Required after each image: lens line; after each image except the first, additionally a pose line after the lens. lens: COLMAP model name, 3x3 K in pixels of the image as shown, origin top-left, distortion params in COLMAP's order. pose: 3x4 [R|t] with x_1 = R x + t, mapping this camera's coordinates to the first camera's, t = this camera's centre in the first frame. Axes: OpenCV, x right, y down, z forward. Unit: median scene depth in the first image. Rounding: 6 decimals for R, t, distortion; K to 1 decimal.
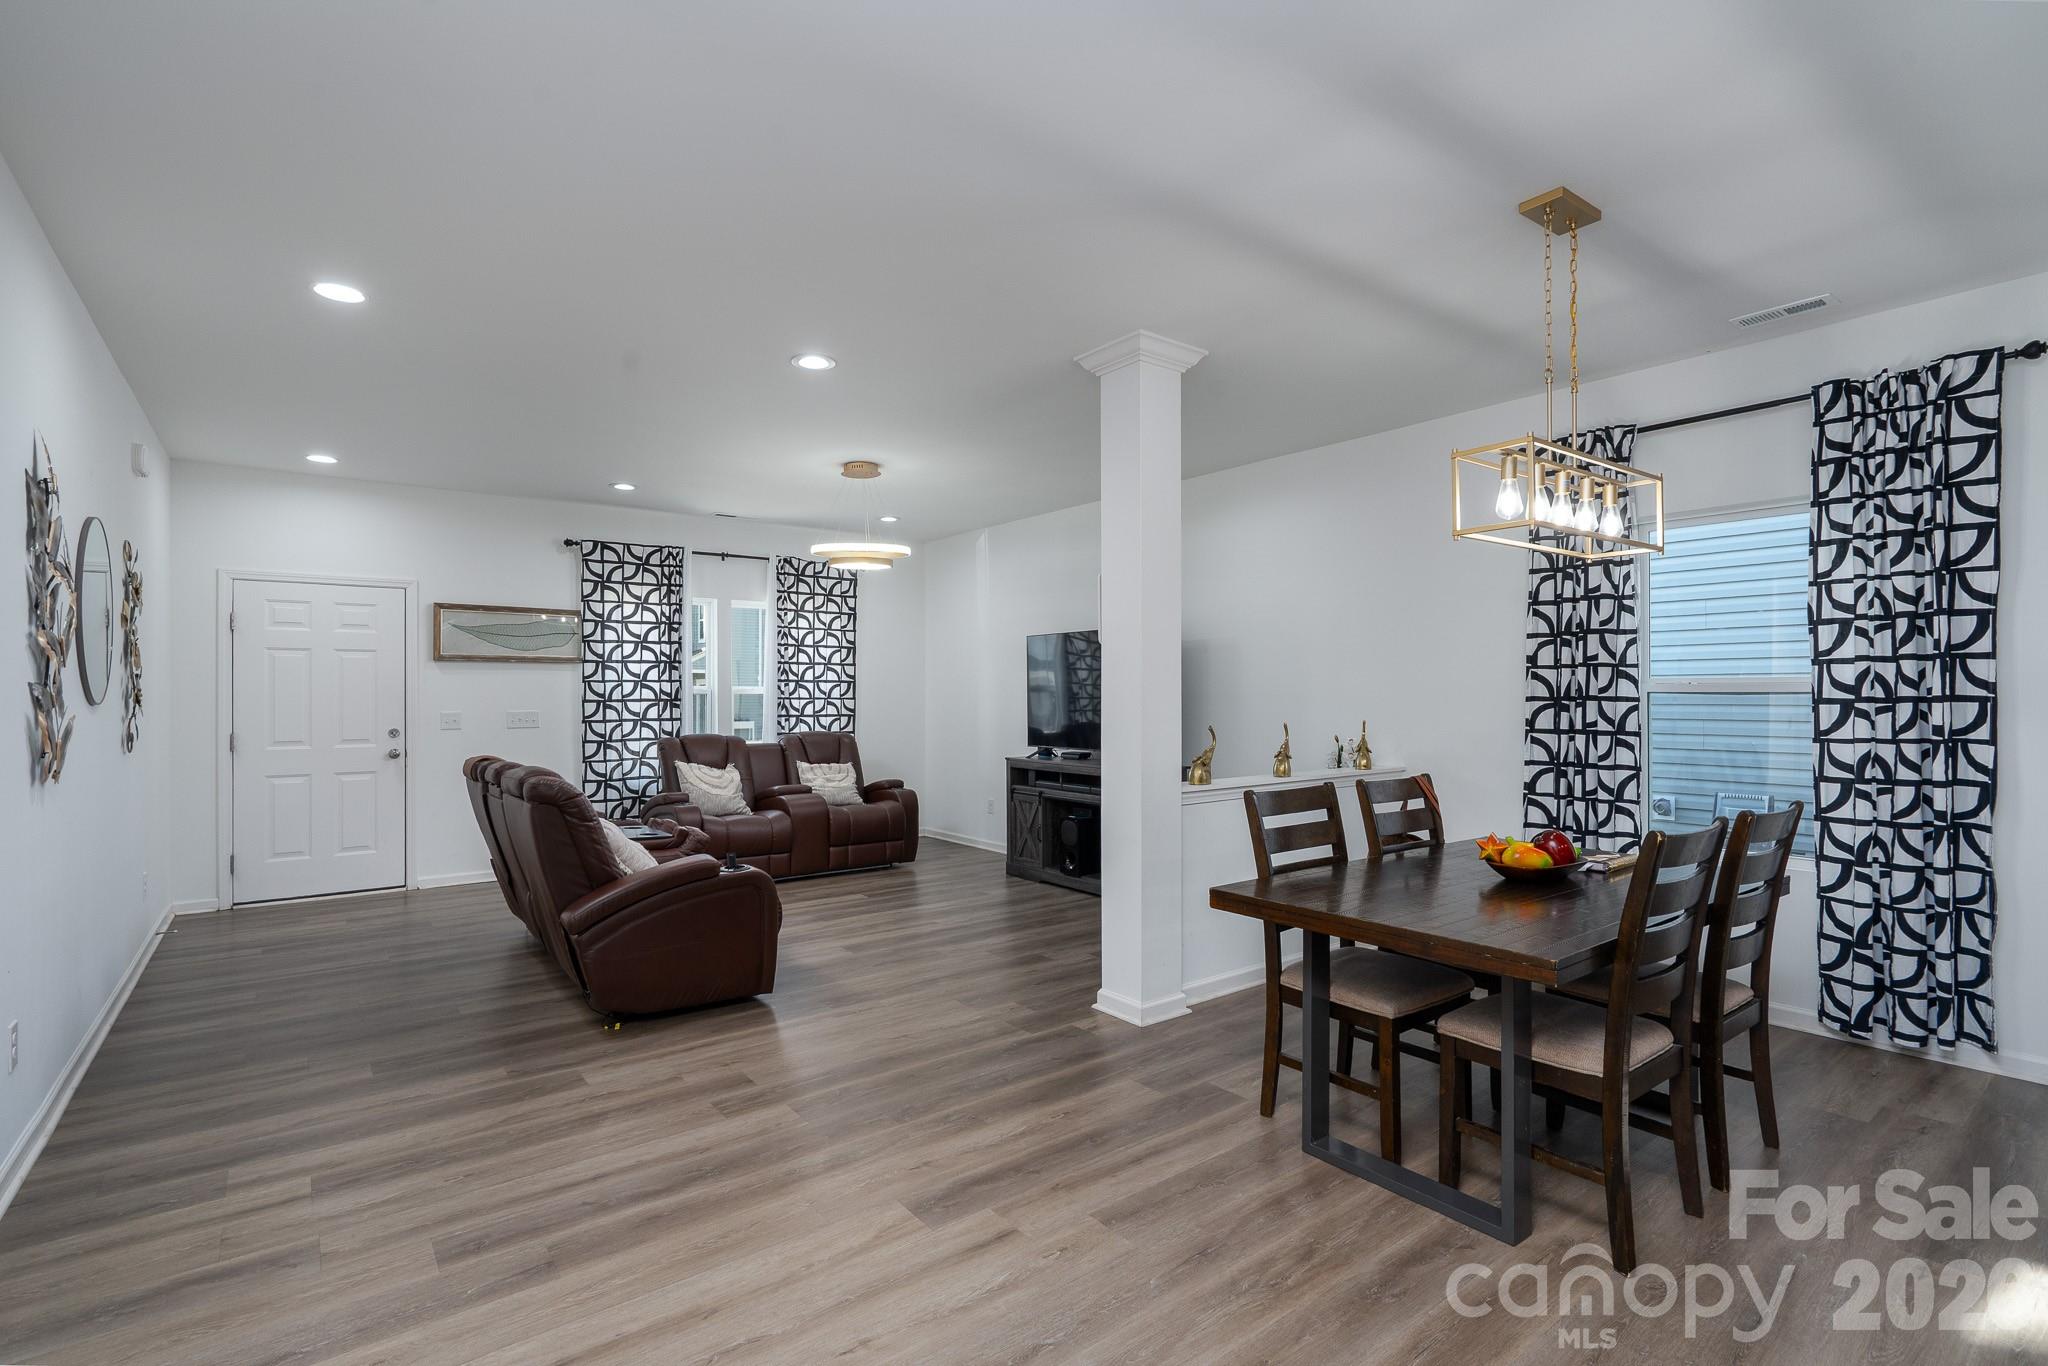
lens RADIAL K [[953.1, 0, 1008.2], [0, 953.1, 688.3], [0, 0, 1]] dist [-0.001934, -0.000341]
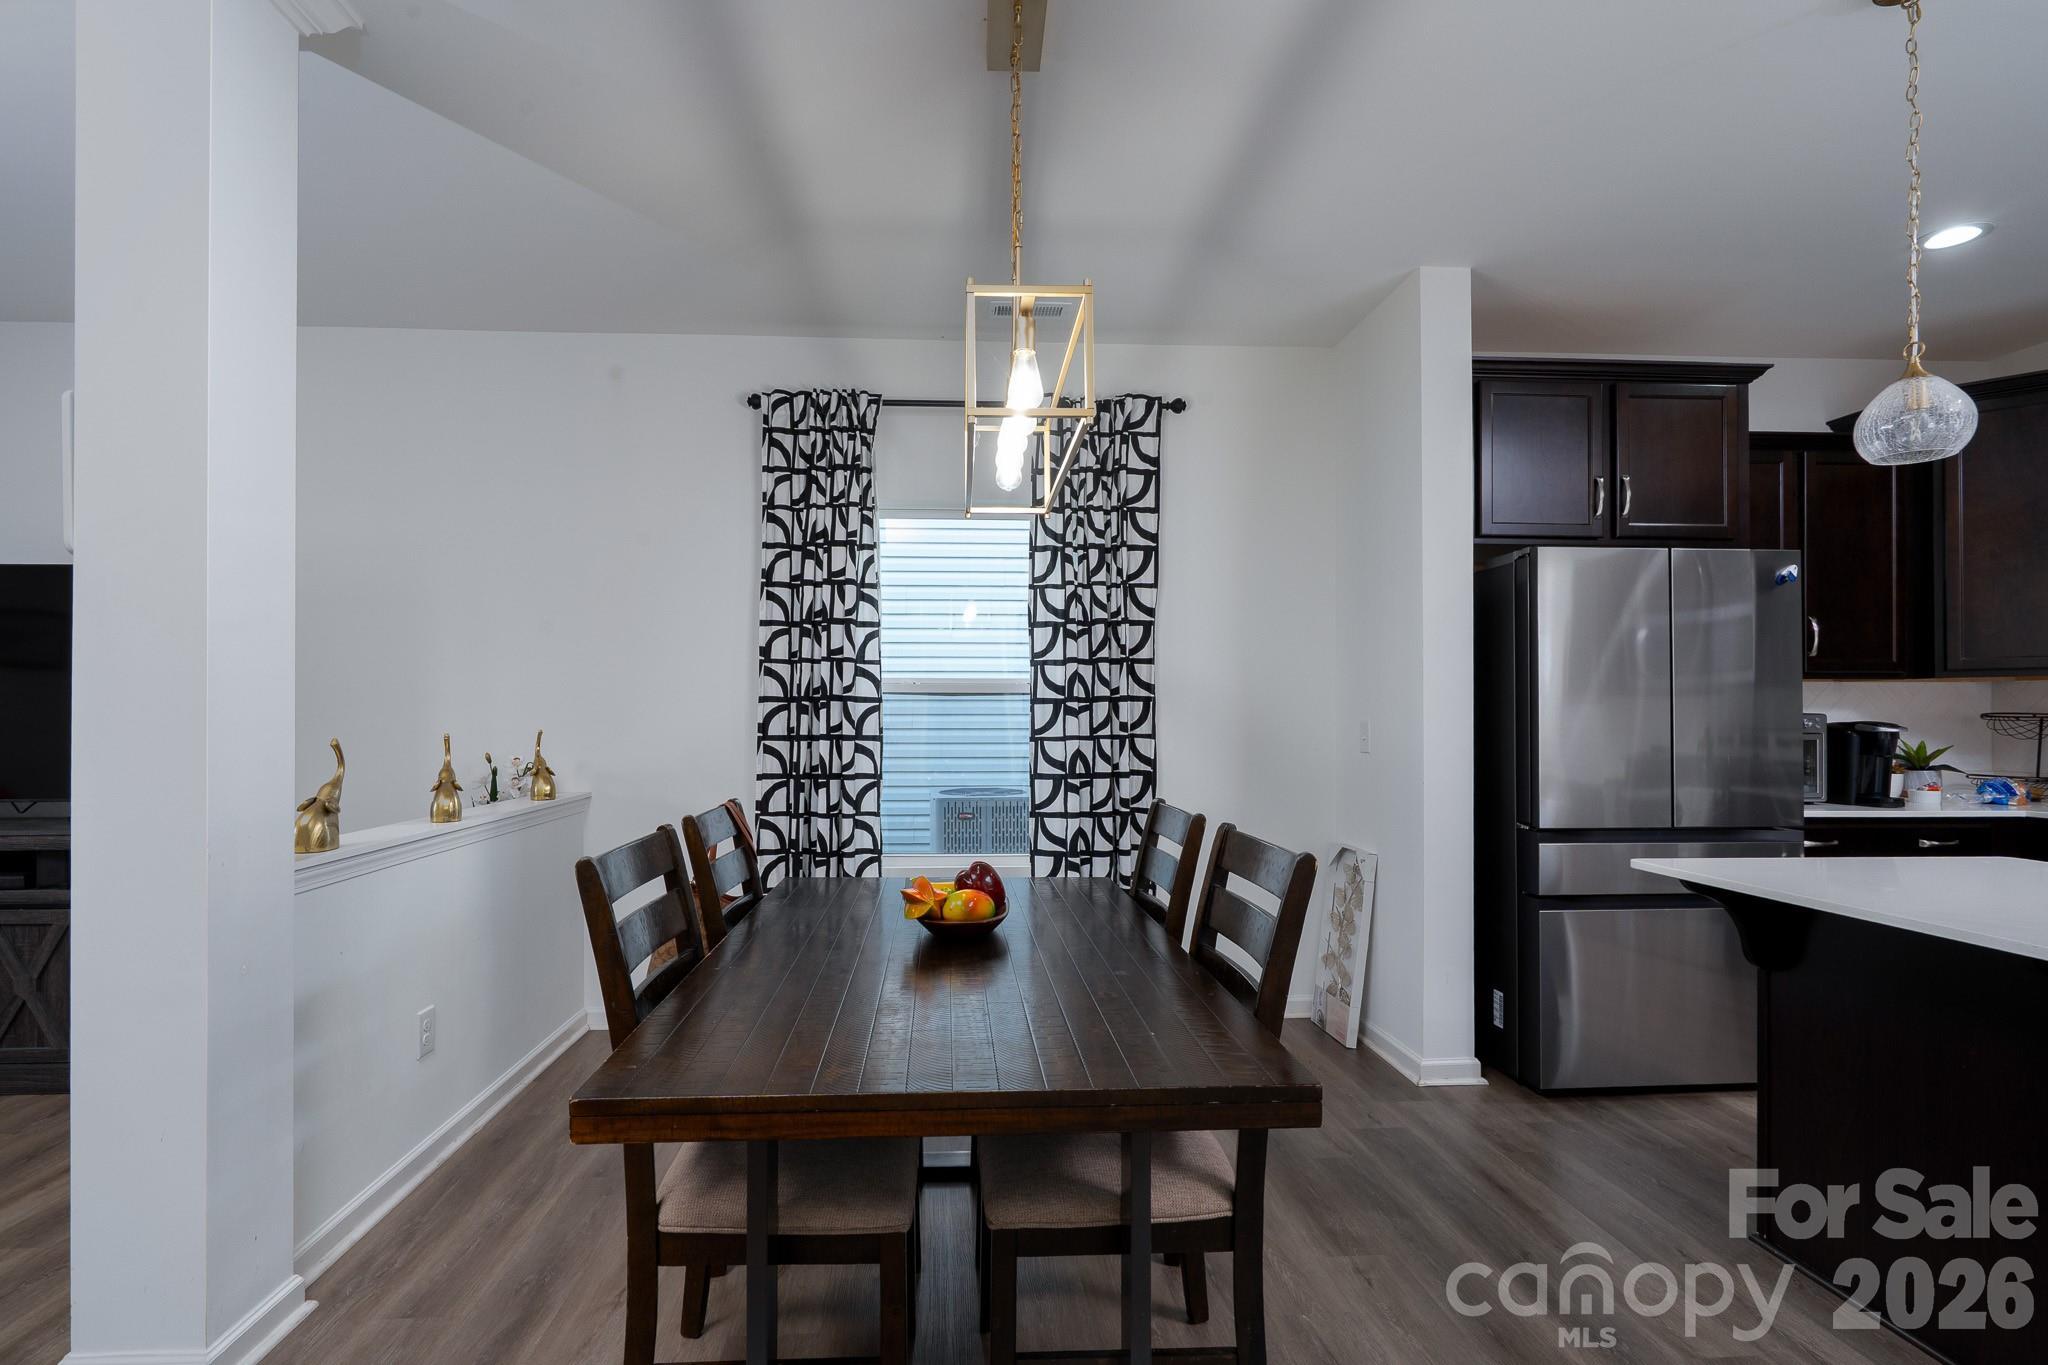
lens RADIAL K [[965.4, 0, 1014.3], [0, 965.4, 704.9], [0, 0, 1]] dist [-0.001865, 0.000260]
pose [[0.553110, 0.008873, 0.833061, -0.034035], [-0.006587, 0.999959, -0.006277, 0.024821], [-0.833082, -0.002016, 0.553146, 0.447084]]
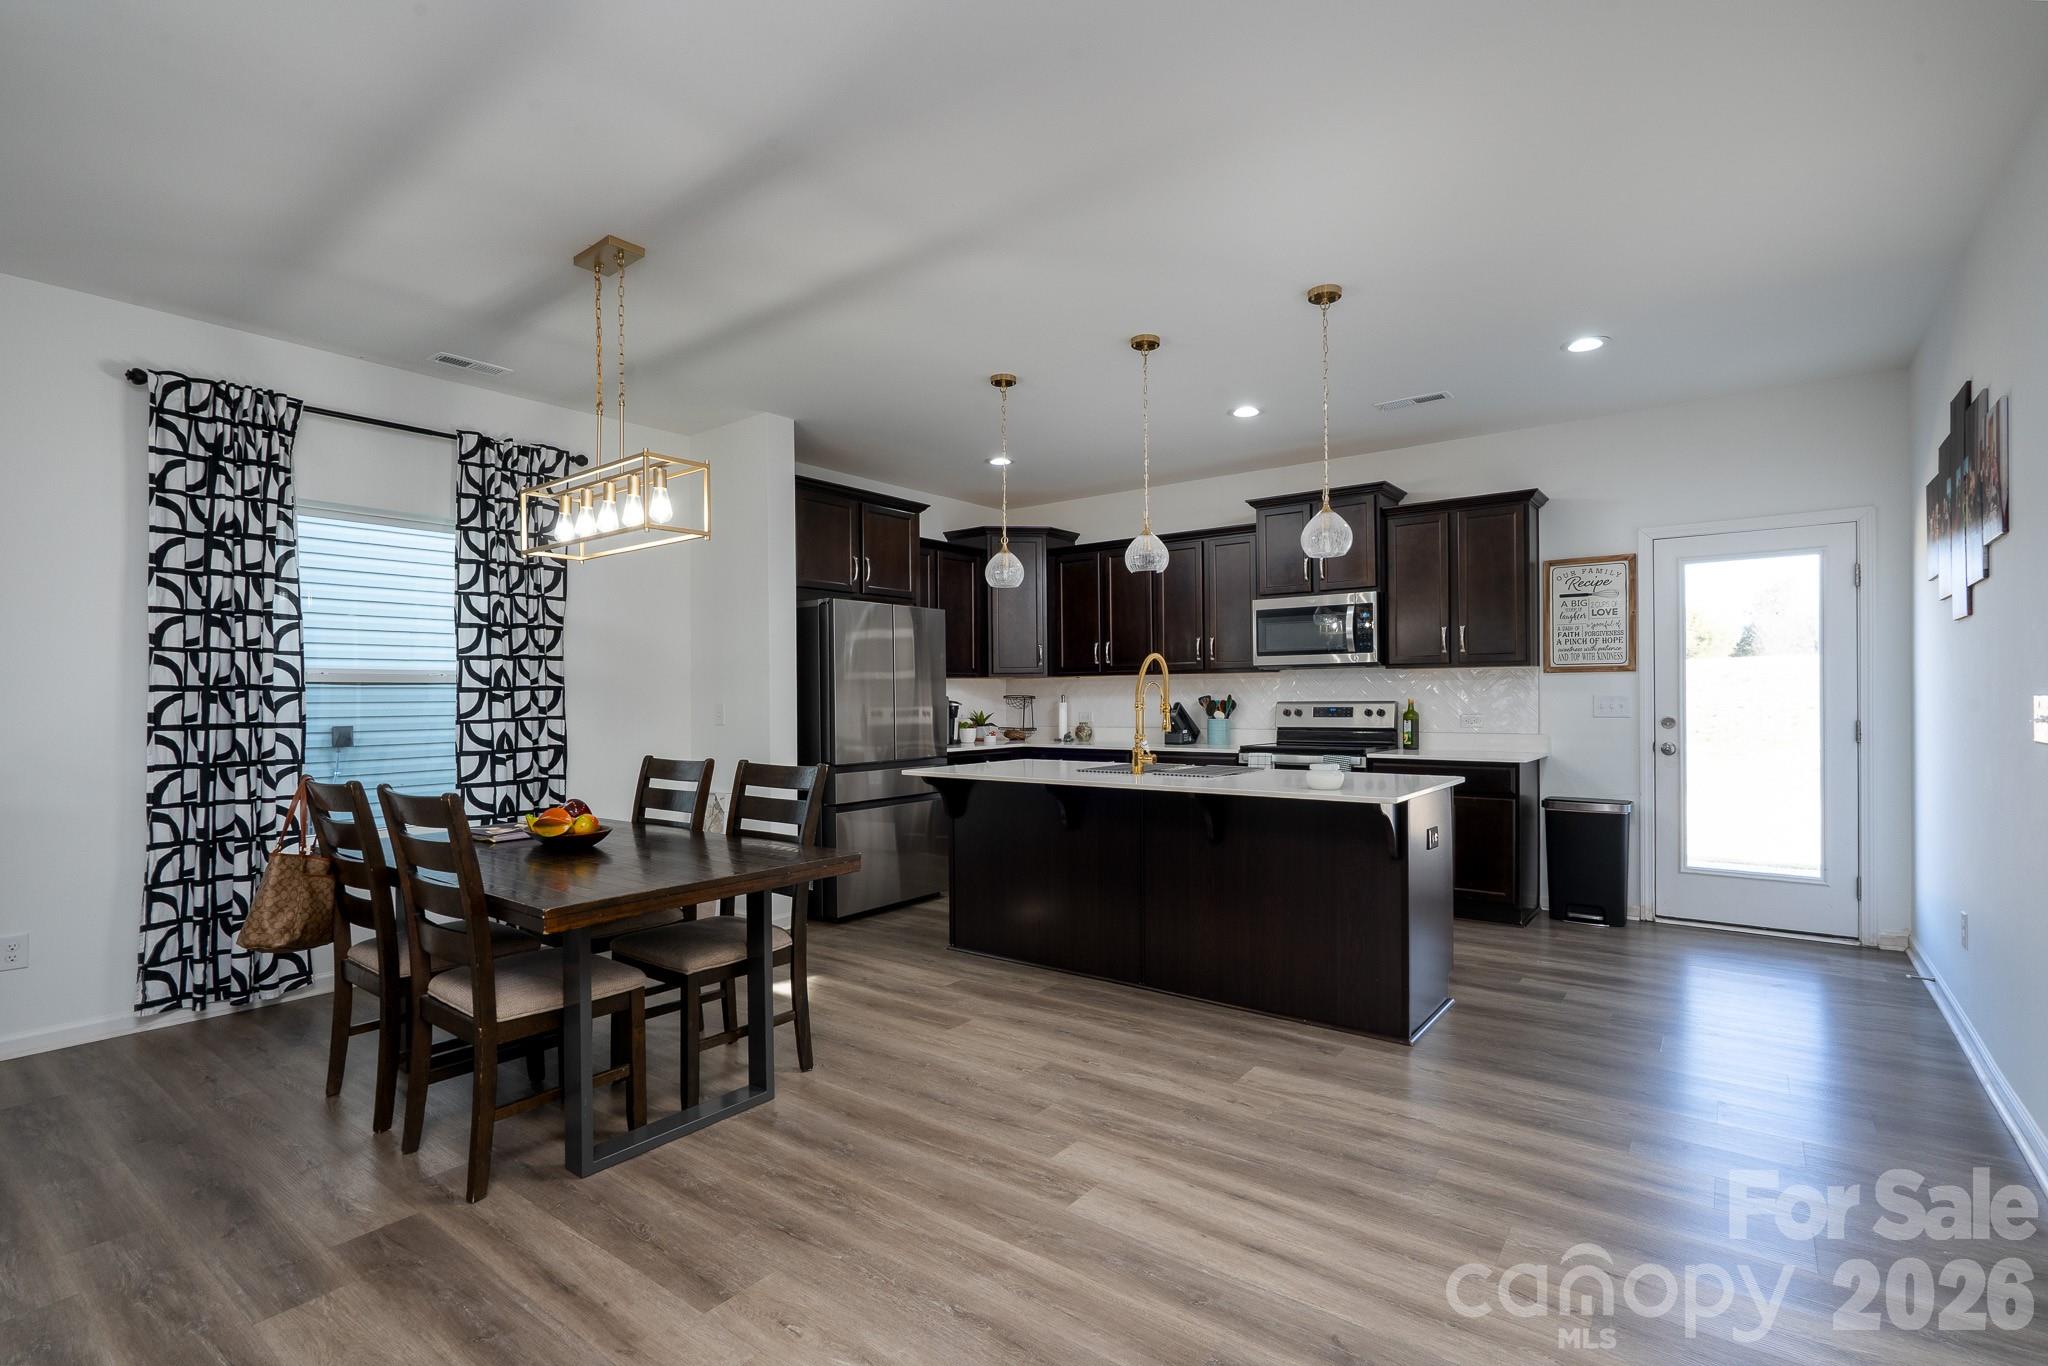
lens RADIAL K [[923.4, 0, 1020.7], [0, 923.4, 697.5], [0, 0, 1]] dist [-0.001749, -0.000049]
pose [[-0.256228, 0.002346, 0.966613, -0.480333], [0.001797, 0.999996, -0.001950, 0.027251], [-0.966615, 0.001238, -0.256231, 0.621407]]
